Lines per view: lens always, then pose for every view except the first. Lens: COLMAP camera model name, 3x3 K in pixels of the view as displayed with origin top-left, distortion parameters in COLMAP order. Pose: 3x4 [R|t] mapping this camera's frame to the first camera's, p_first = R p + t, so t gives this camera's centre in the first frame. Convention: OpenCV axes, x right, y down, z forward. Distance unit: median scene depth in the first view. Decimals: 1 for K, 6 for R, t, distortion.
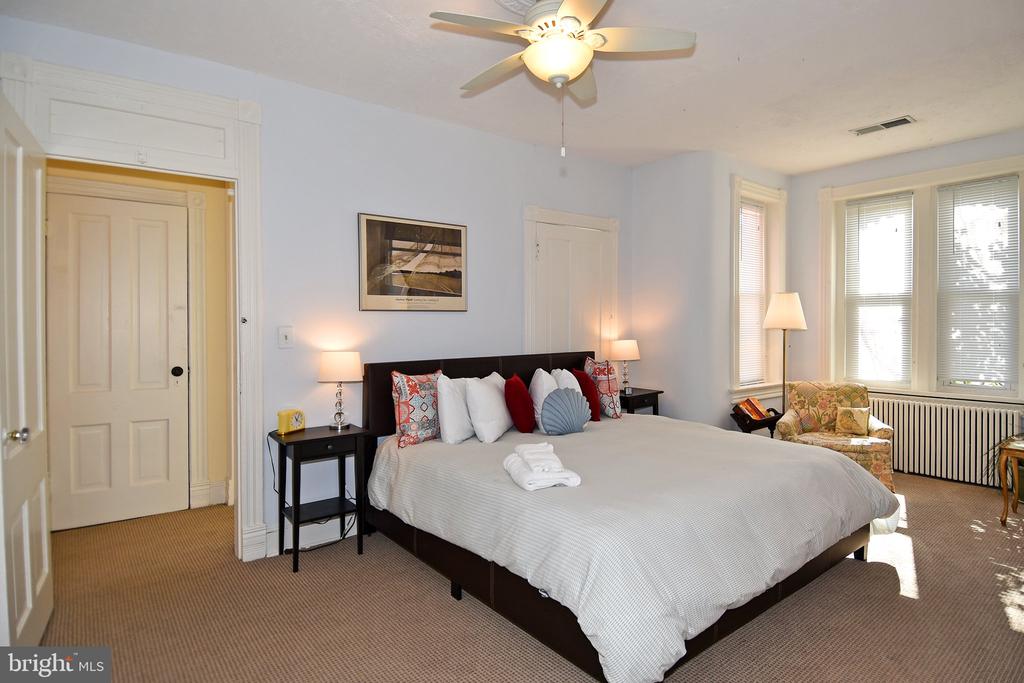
lens RADIAL K [[548.4, 0, 542.0], [0, 548.4, 327.0], [0, 0, 1]] dist [0.051822, -0.045437]
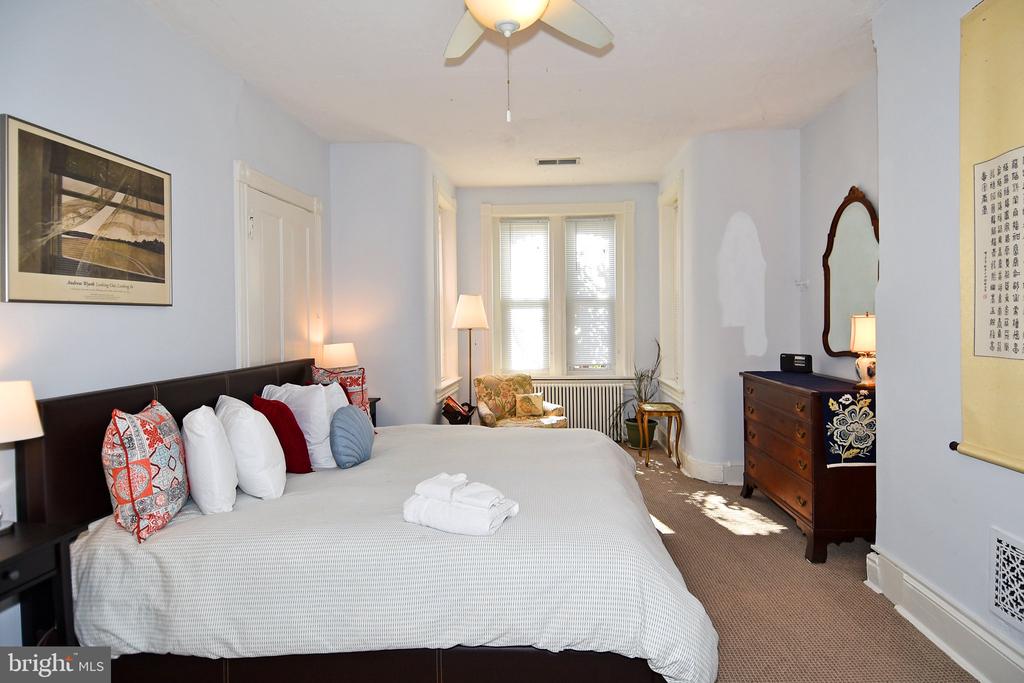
lens RADIAL K [[536.3, 0, 533.1], [0, 536.3, 333.0], [0, 0, 1]] dist [0.052540, -0.057359]
pose [[0.669495, -0.017059, 0.742620, -0.332143], [0.008841, 0.999848, 0.014999, -0.002811], [-0.742764, -0.003476, 0.669545, 0.261368]]
